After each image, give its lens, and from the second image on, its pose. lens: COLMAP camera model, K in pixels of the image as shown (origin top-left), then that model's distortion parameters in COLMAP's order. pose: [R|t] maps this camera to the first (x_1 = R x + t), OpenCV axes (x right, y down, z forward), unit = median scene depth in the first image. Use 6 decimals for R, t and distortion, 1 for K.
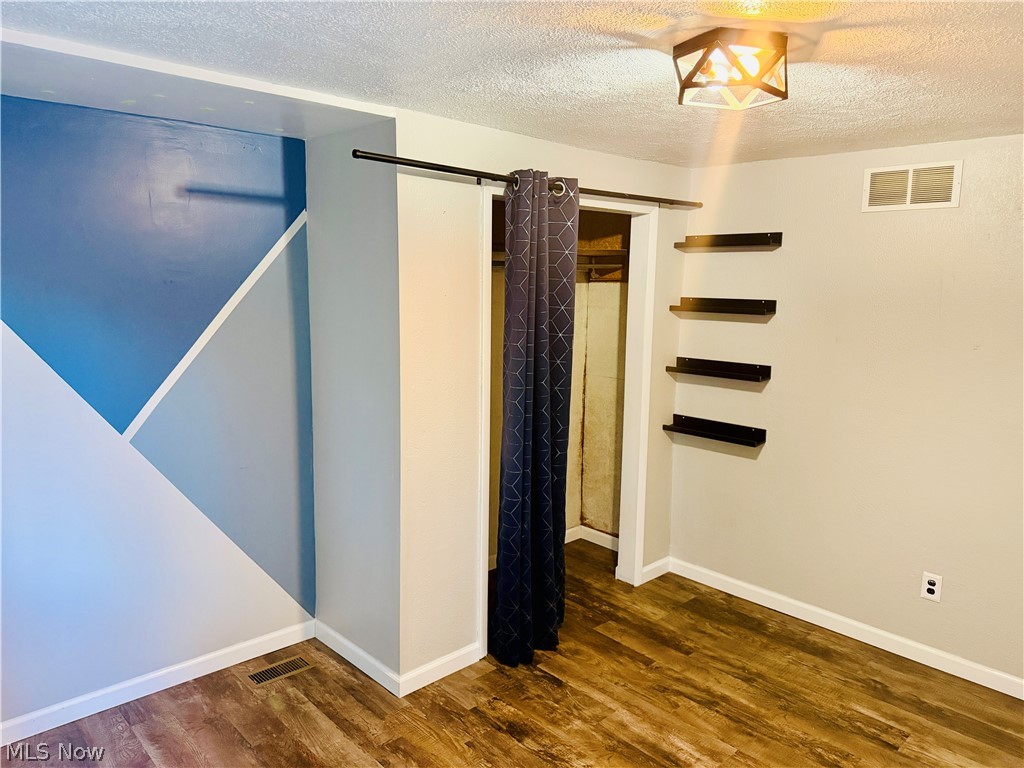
lens RADIAL K [[719.0, 0, 512.6], [0, 719.0, 387.8], [0, 0, 1]] dist [0.077078, -0.094734]
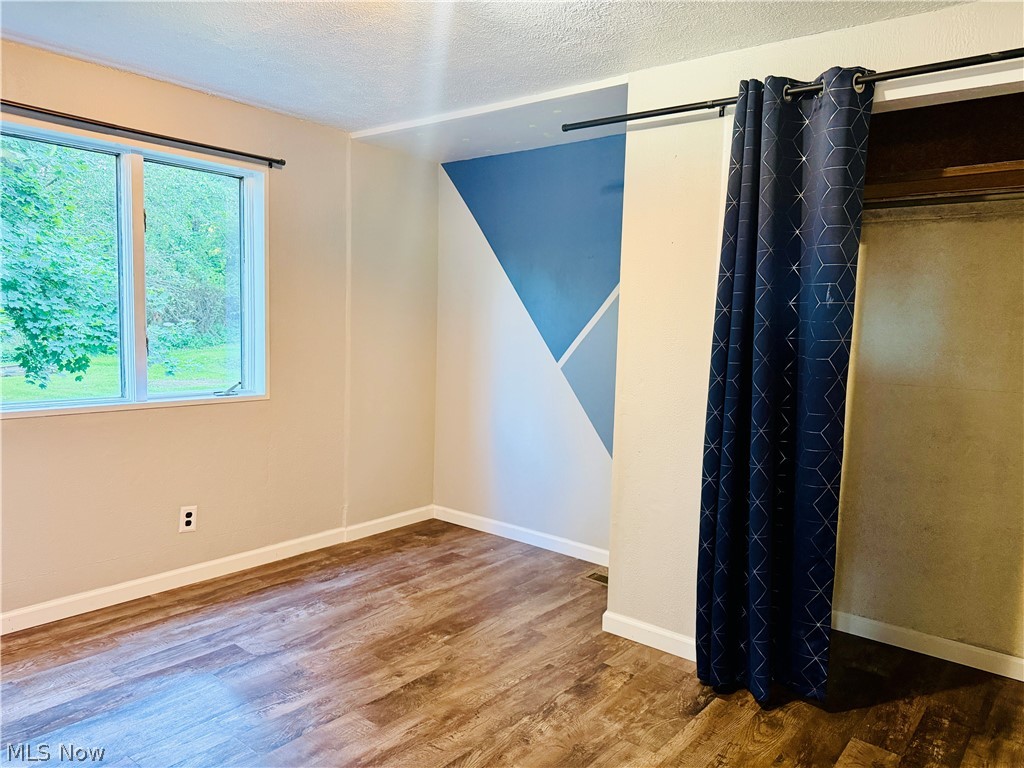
lens RADIAL K [[719.0, 0, 518.7], [0, 719.0, 383.3], [0, 0, 1]] dist [0.077078, -0.094734]
pose [[0.146319, 0.076577, -0.986269, 0.864727], [-0.180436, 0.982340, 0.049503, 0.048208], [0.972643, 0.170716, 0.157552, 0.681471]]
